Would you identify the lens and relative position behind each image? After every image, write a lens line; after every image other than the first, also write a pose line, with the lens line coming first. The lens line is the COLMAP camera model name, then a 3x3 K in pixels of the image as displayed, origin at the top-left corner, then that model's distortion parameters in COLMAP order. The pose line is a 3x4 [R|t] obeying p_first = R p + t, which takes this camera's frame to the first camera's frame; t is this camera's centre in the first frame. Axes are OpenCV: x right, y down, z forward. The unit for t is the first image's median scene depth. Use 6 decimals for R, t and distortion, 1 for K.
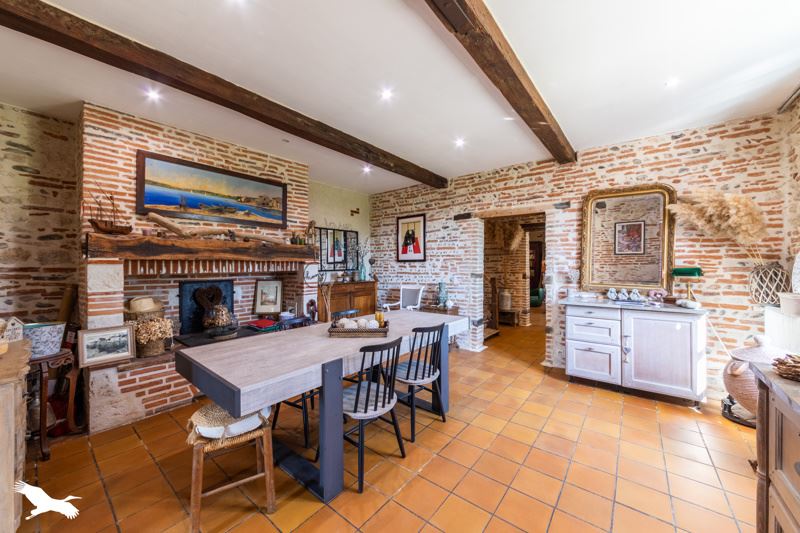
lens RADIAL K [[297.4, 0, 399.0], [0, 297.4, 266.3], [0, 0, 1]] dist [0.000213, 0.000000]
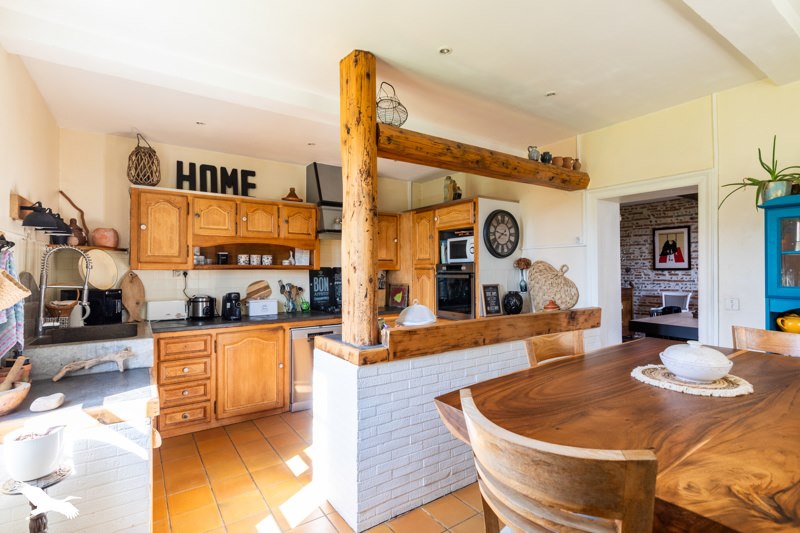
lens RADIAL K [[391.0, 0, 400.9], [0, 391.0, 265.4], [0, 0, 1]] dist [-0.001772, -0.000169]
pose [[0.955481, -0.005033, -0.295010, -0.473476], [0.000824, 0.999896, -0.014388, -0.012601], [0.295052, 0.013504, 0.955386, -0.629141]]
